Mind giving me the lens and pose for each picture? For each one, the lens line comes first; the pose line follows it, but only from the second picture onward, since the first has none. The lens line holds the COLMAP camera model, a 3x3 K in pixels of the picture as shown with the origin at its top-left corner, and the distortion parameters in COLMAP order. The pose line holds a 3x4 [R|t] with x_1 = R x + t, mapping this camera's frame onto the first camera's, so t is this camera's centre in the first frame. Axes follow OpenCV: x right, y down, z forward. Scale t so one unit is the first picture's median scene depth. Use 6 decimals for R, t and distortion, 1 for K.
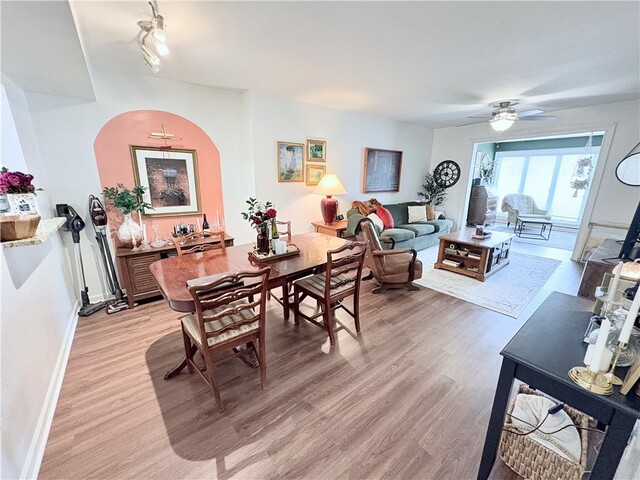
lens RADIAL K [[253.2, 0, 319.5], [0, 253.2, 238.4], [0, 0, 1]] dist [-0.002356, -0.000514]
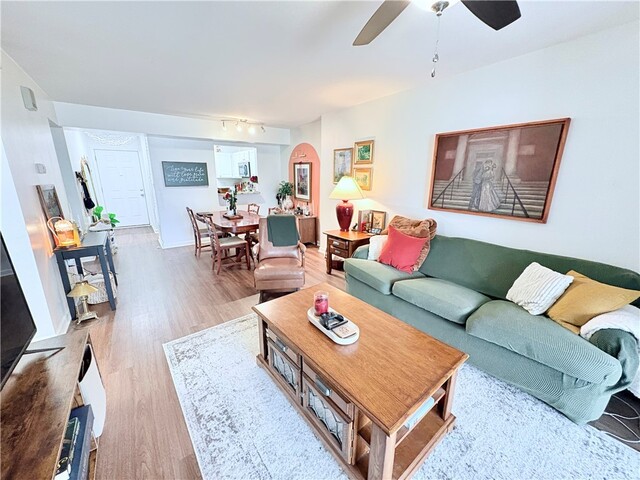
lens RADIAL K [[253.2, 0, 320.0], [0, 253.2, 240.6], [0, 0, 1]] dist [-0.002356, -0.000514]
pose [[-0.021581, 0.237733, -0.971091, 0.985386], [-0.259934, 0.936579, 0.235061, -0.224128], [0.965385, 0.257493, 0.041582, 0.907743]]
